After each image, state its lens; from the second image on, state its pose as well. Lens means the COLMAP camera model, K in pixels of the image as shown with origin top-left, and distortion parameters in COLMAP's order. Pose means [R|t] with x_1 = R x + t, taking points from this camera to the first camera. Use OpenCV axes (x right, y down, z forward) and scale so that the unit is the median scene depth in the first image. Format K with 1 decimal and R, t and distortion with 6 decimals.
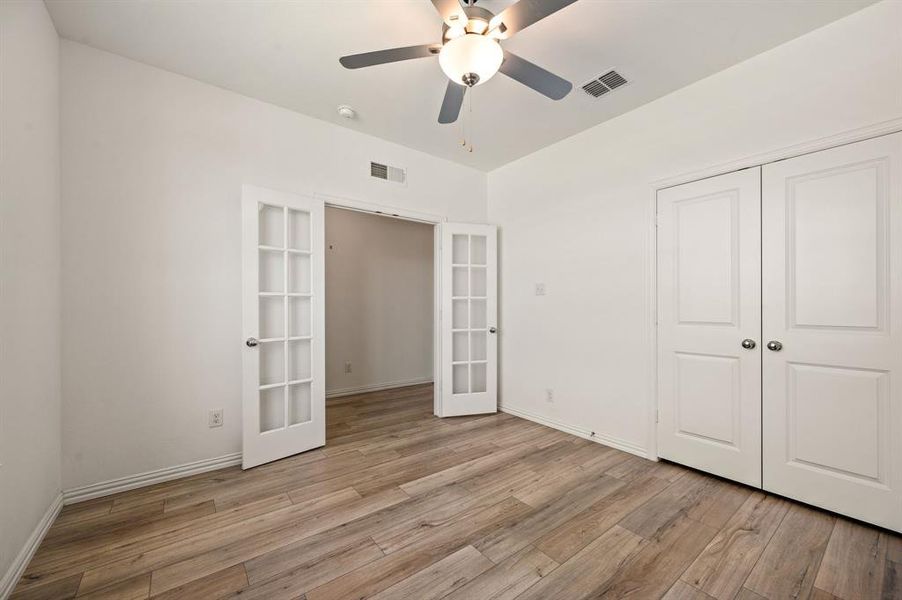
lens RADIAL K [[350.3, 0, 450.2], [0, 350.3, 307.1], [0, 0, 1]] dist [-0.000114, -0.000002]
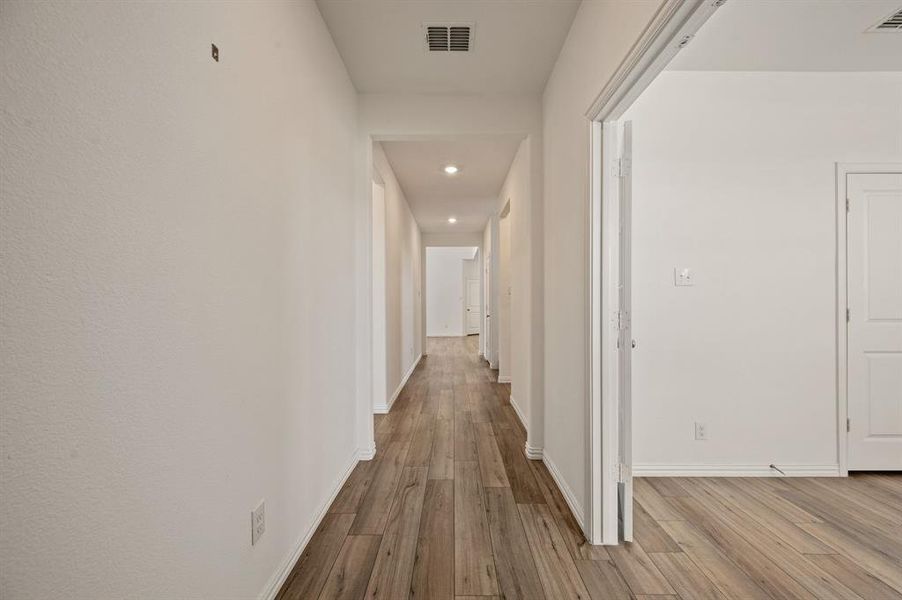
lens RADIAL K [[369.9, 0, 451.0], [0, 369.9, 300.0], [0, 0, 1]] dist [0.001600, 0.000663]
pose [[0.590782, 0.001550, 0.806829, -0.653046], [-0.005566, 0.999982, 0.002155, -0.004172], [-0.806812, -0.005764, 0.590780, 1.067610]]
